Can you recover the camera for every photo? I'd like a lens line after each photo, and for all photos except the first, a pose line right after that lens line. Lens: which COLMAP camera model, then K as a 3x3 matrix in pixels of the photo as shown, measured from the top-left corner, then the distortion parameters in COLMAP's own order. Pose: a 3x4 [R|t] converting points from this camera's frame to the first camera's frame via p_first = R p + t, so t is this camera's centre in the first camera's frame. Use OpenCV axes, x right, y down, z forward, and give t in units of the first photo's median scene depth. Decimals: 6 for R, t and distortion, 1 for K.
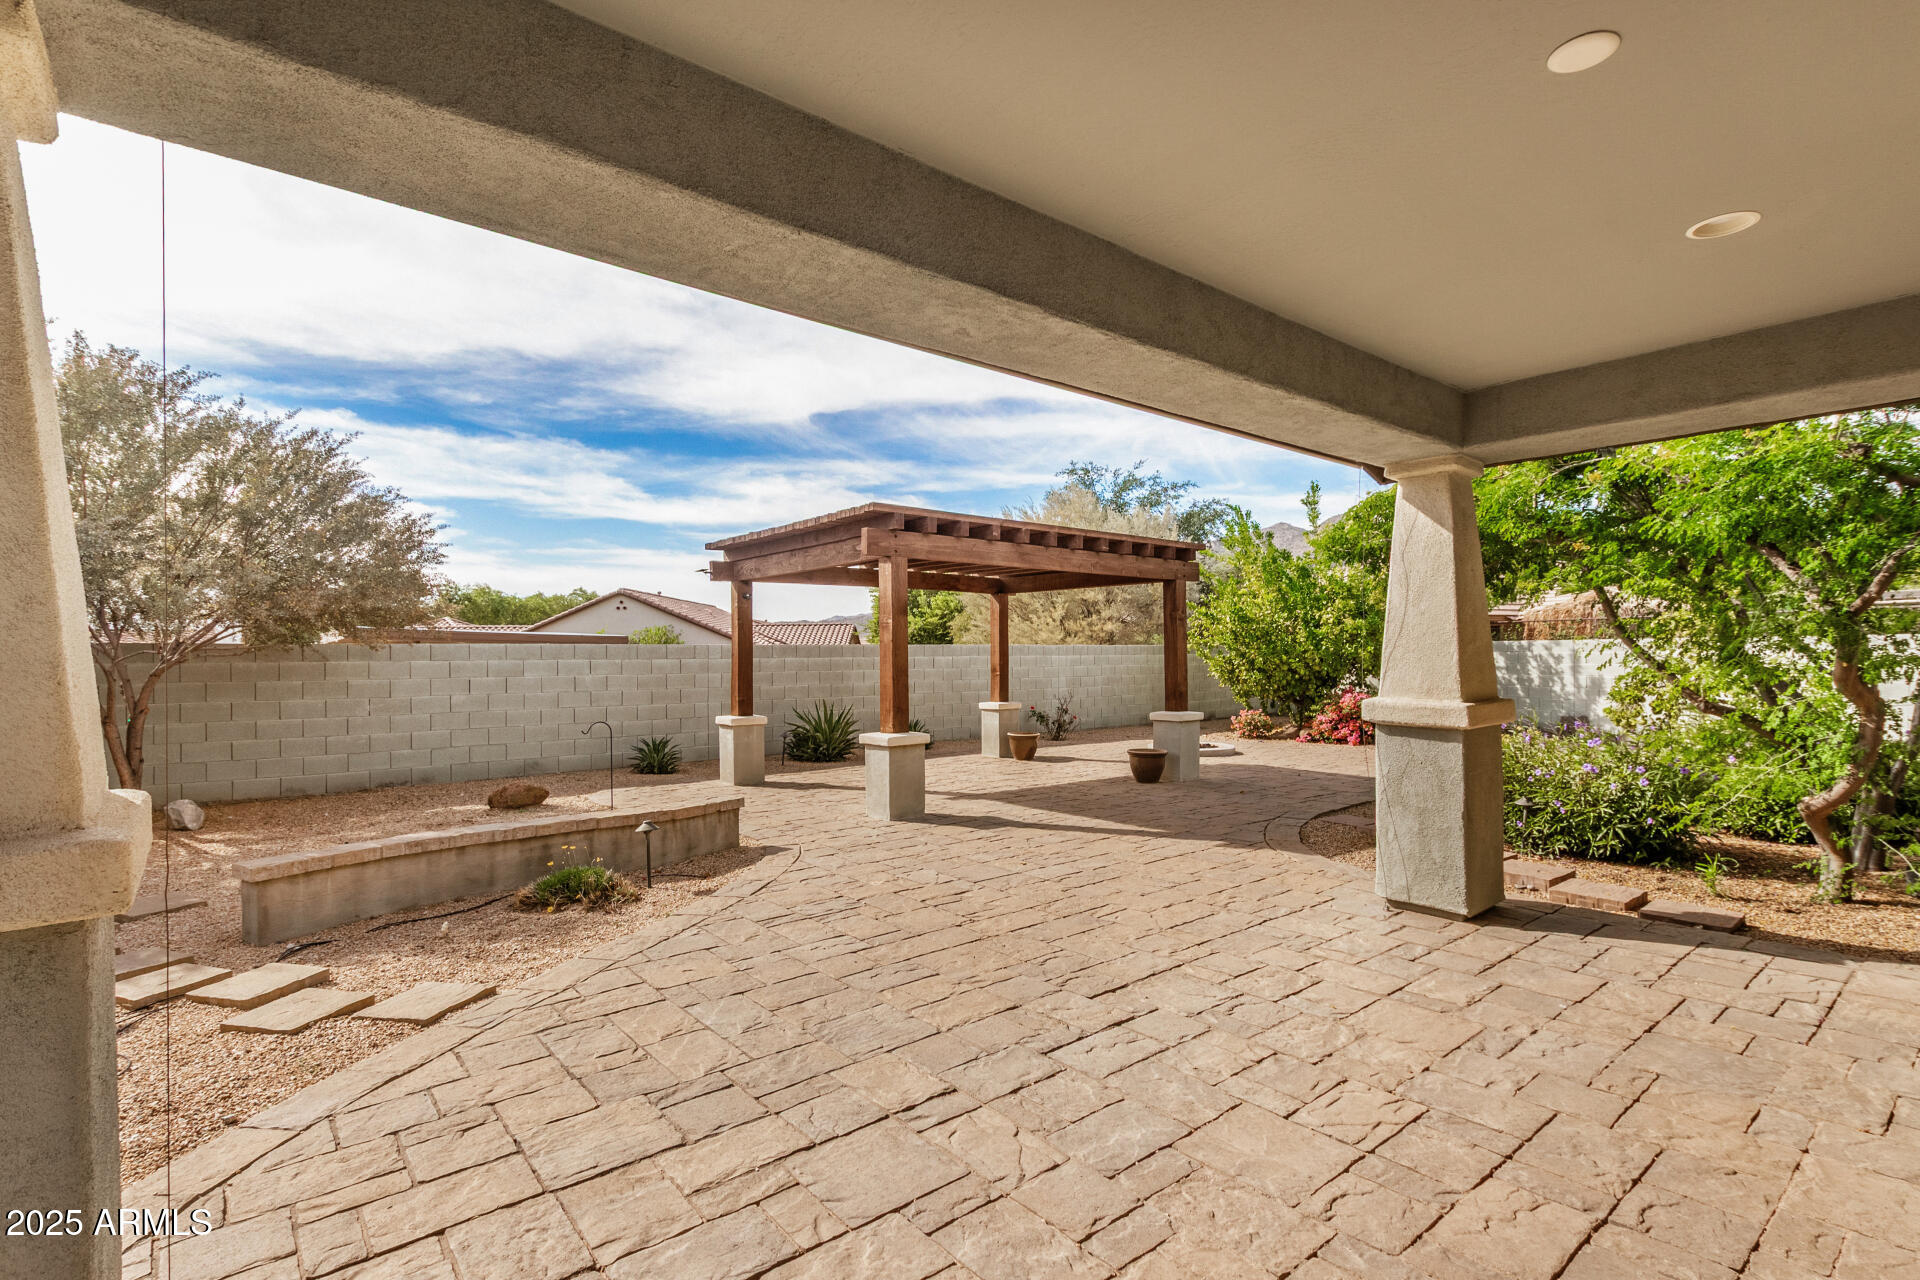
lens RADIAL K [[877.4, 0, 930.2], [0, 877.4, 661.0], [0, 0, 1]] dist [0.000232, 0.000031]
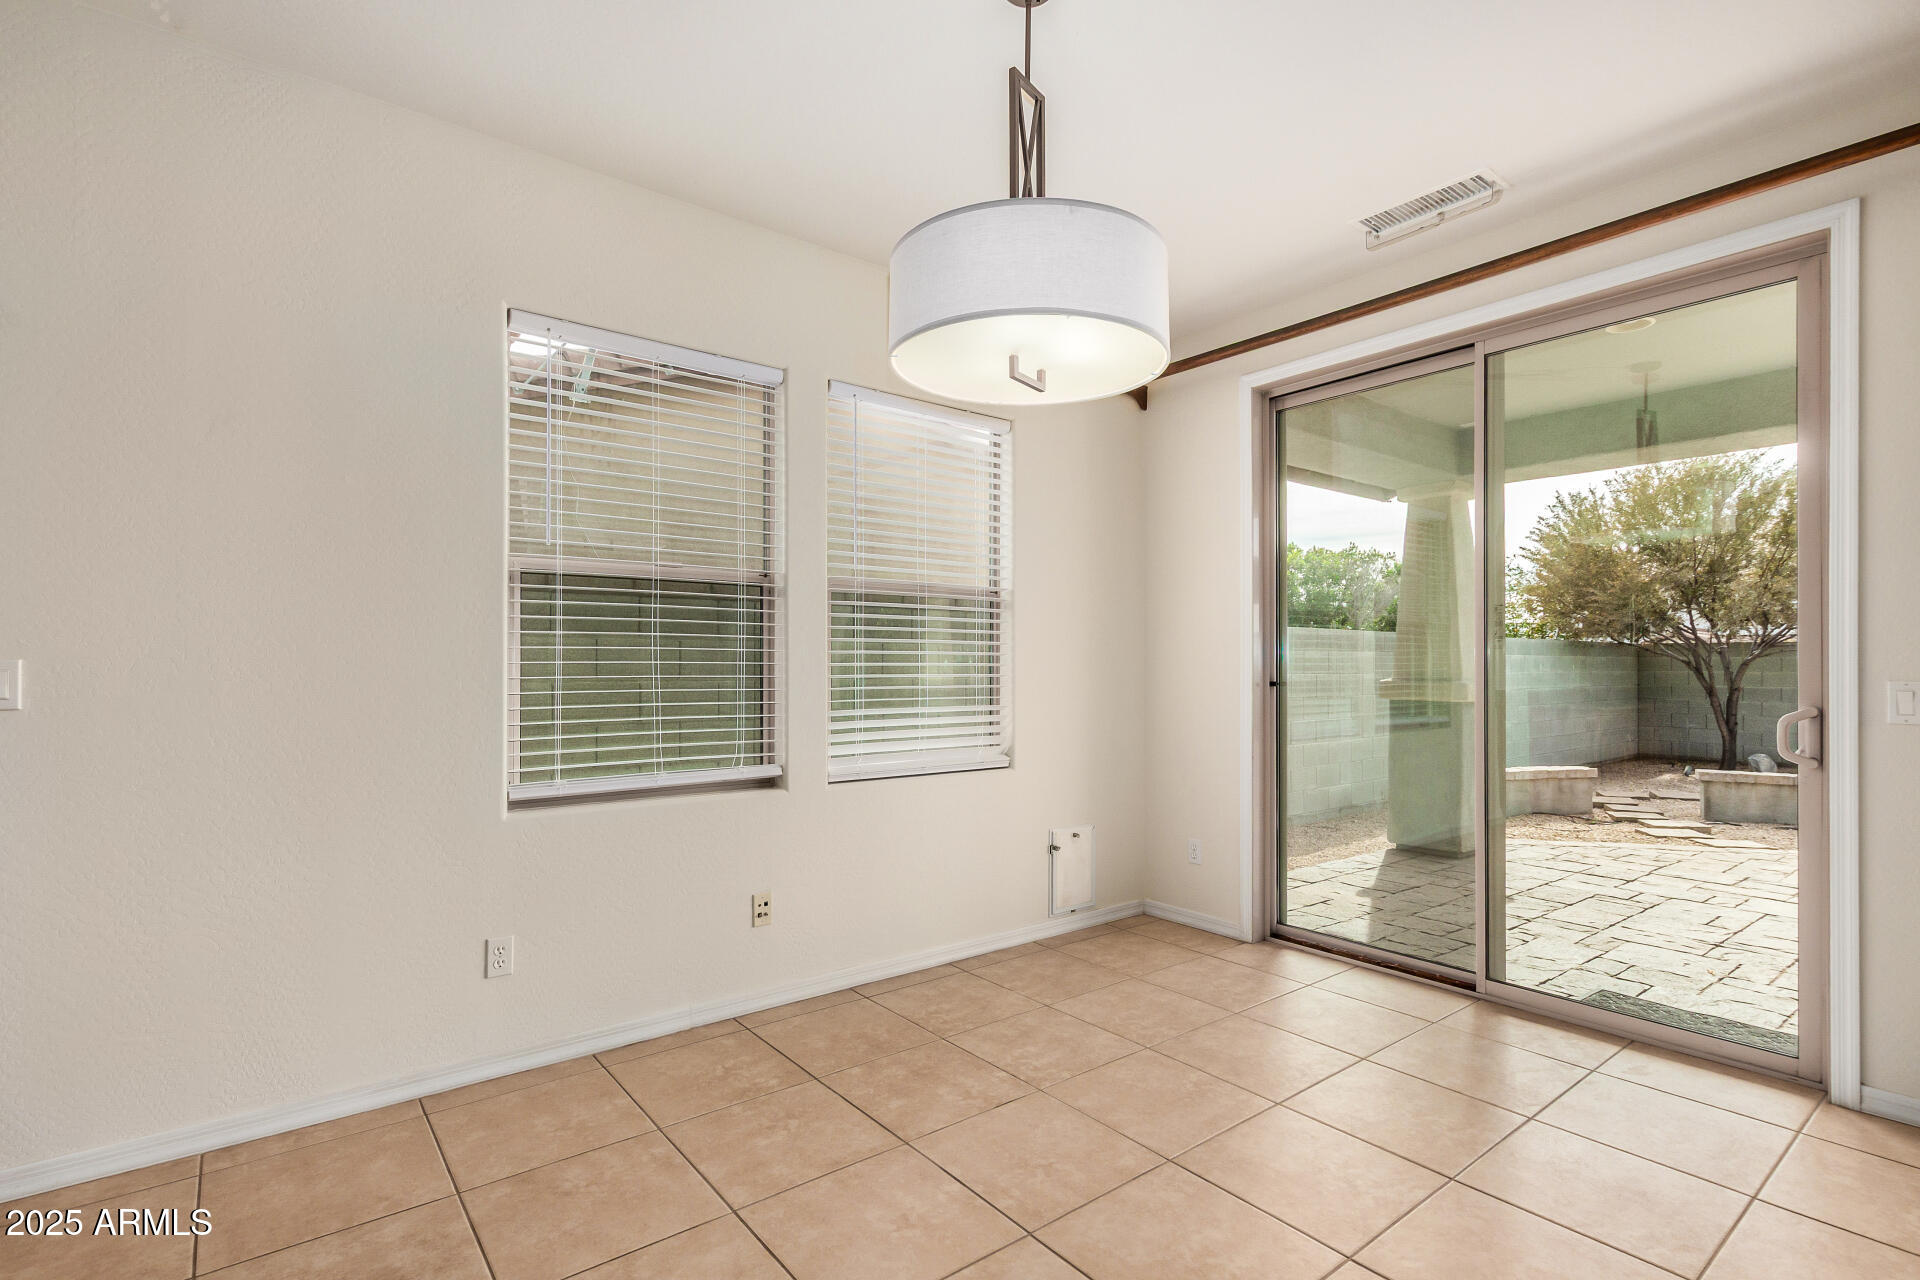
lens RADIAL K [[898.0, 0, 959.1], [0, 898.0, 666.2], [0, 0, 1]] dist [0.001212, -0.000897]
pose [[-0.006911, 0.004815, -0.999965, 0.531048], [-0.008194, 0.999955, 0.004872, 0.019647], [0.999943, 0.008228, -0.006871, -0.228457]]
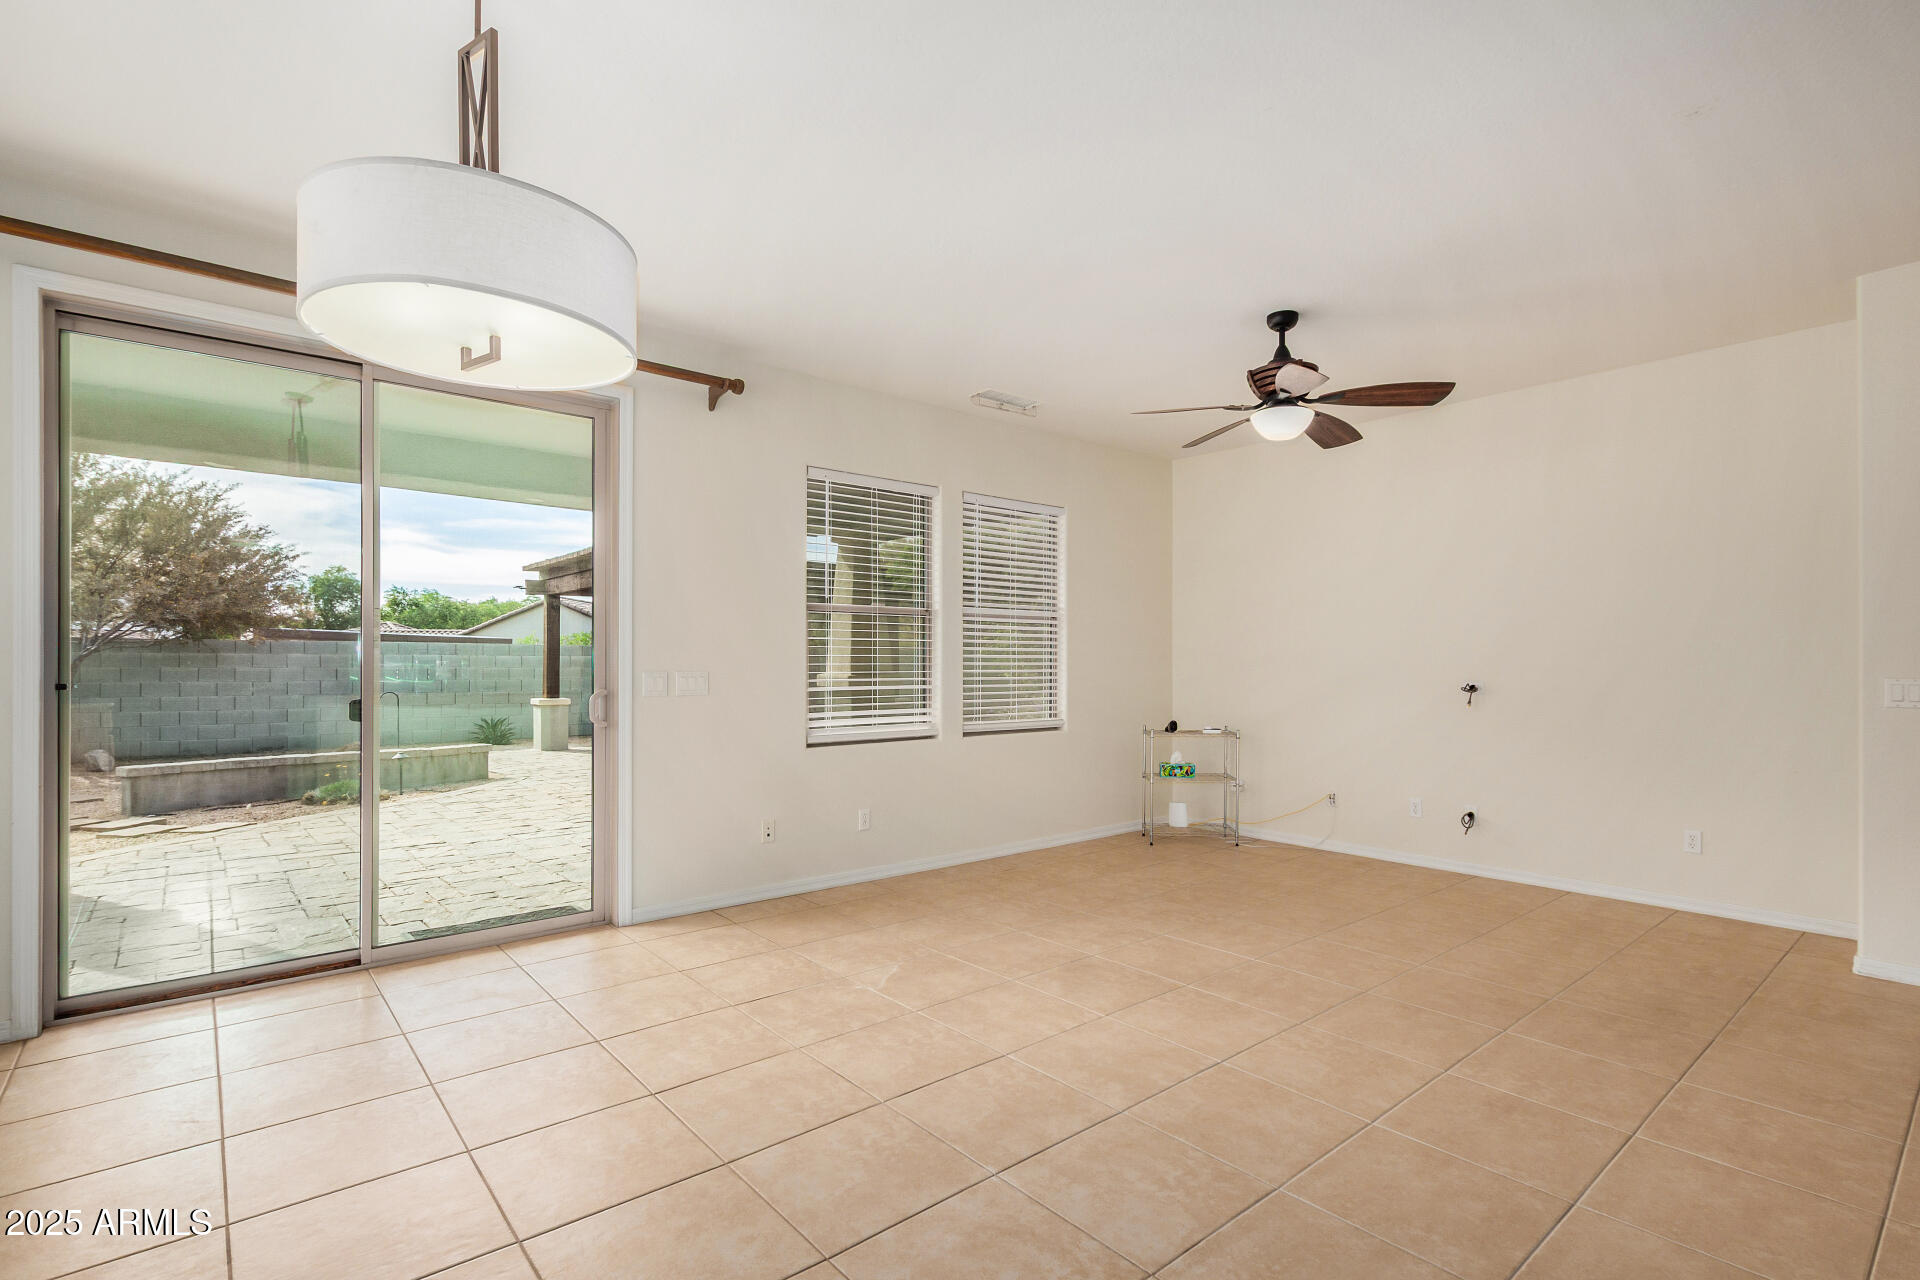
lens RADIAL K [[898.0, 0, 959.1], [0, 898.0, 666.2], [0, 0, 1]] dist [0.001212, -0.000897]
pose [[0.999337, 0.008140, 0.035484, 0.413194], [-0.007931, 0.999950, -0.006028, 0.021284], [-0.035532, 0.005742, 0.999352, -0.423813]]
